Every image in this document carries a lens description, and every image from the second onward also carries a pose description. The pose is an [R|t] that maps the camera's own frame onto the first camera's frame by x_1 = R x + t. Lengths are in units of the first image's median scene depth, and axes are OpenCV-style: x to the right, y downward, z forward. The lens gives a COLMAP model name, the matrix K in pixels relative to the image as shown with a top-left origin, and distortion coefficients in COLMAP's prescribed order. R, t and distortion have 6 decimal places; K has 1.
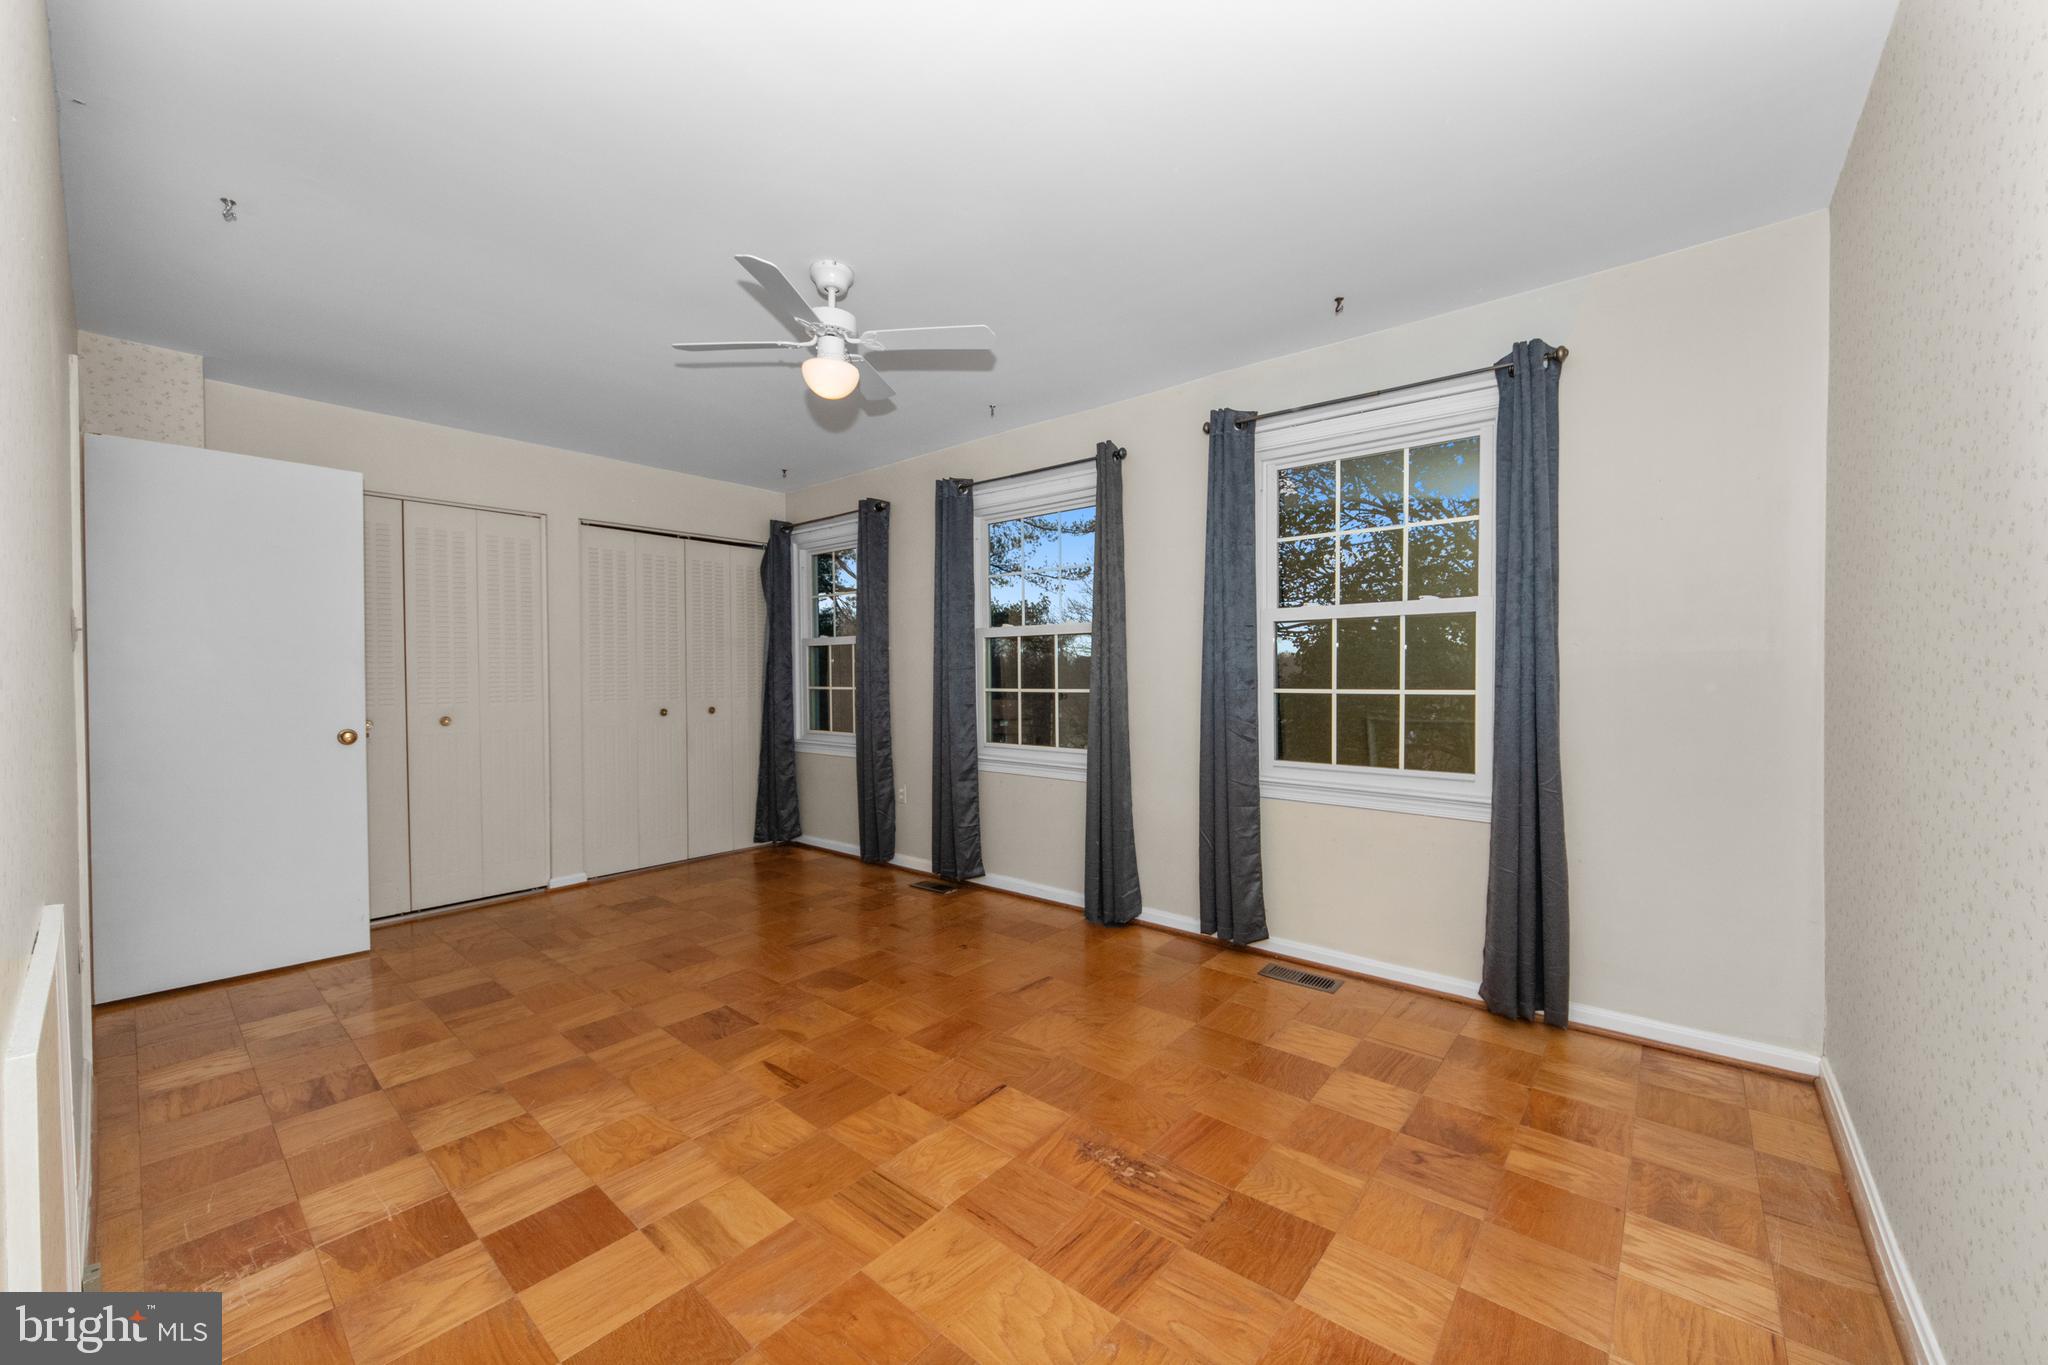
lens RADIAL K [[772.8, 0, 1037.9], [0, 772.8, 665.9], [0, 0, 1]] dist [0.005421, -0.005783]
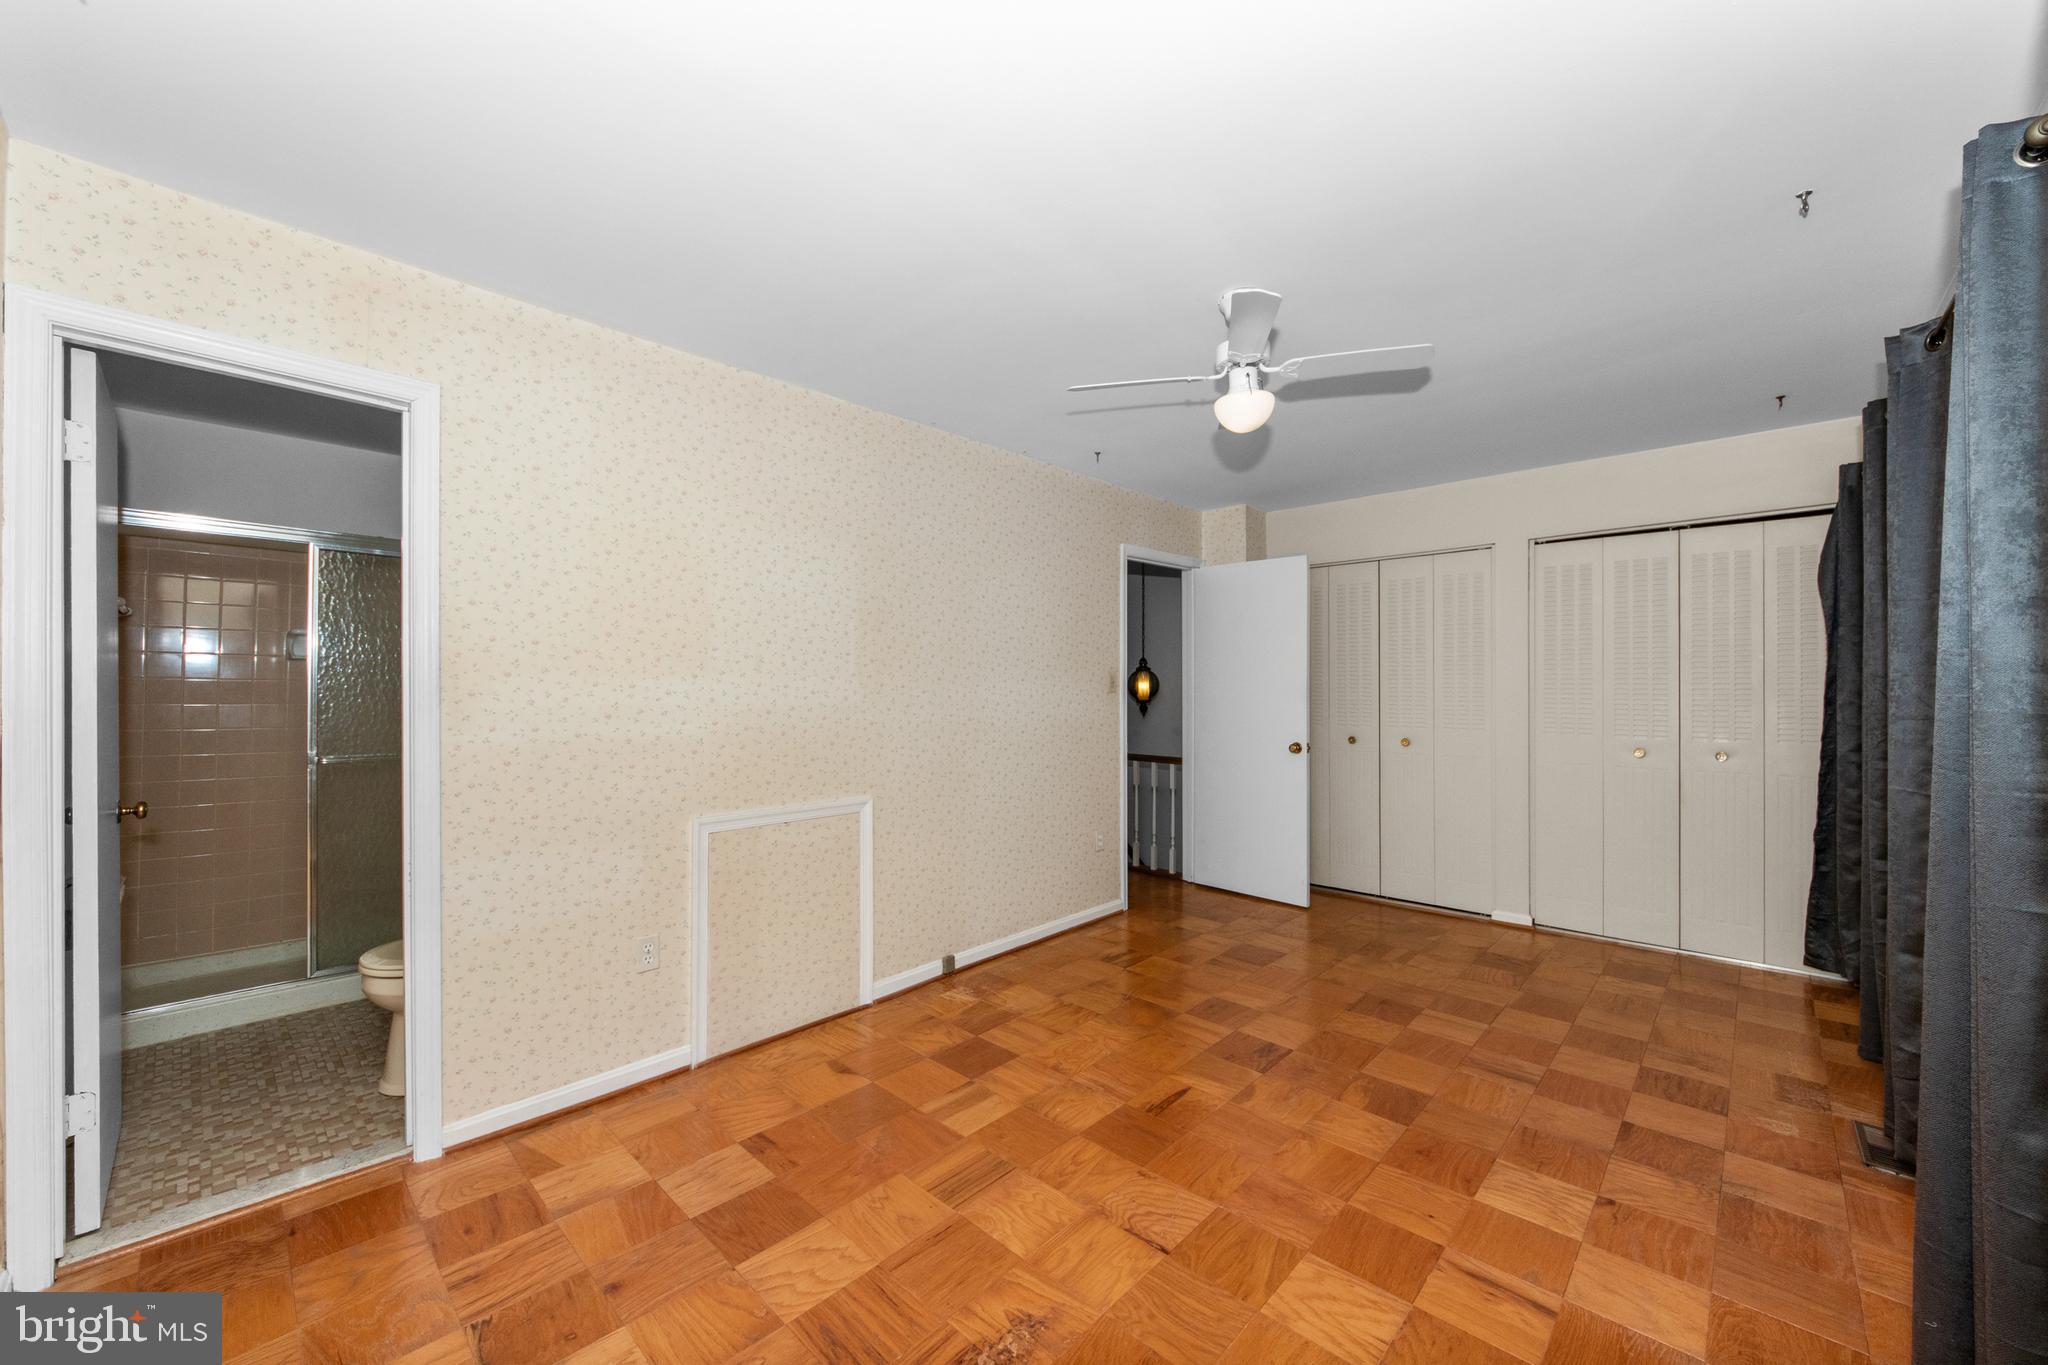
lens RADIAL K [[772.8, 0, 1036.6], [0, 772.8, 662.0], [0, 0, 1]] dist [0.005421, -0.005783]
pose [[-0.058166, -0.022090, -0.998062, 0.525888], [0.014832, 0.999626, -0.022989, -0.037532], [0.998197, -0.016141, -0.057817, 0.617947]]
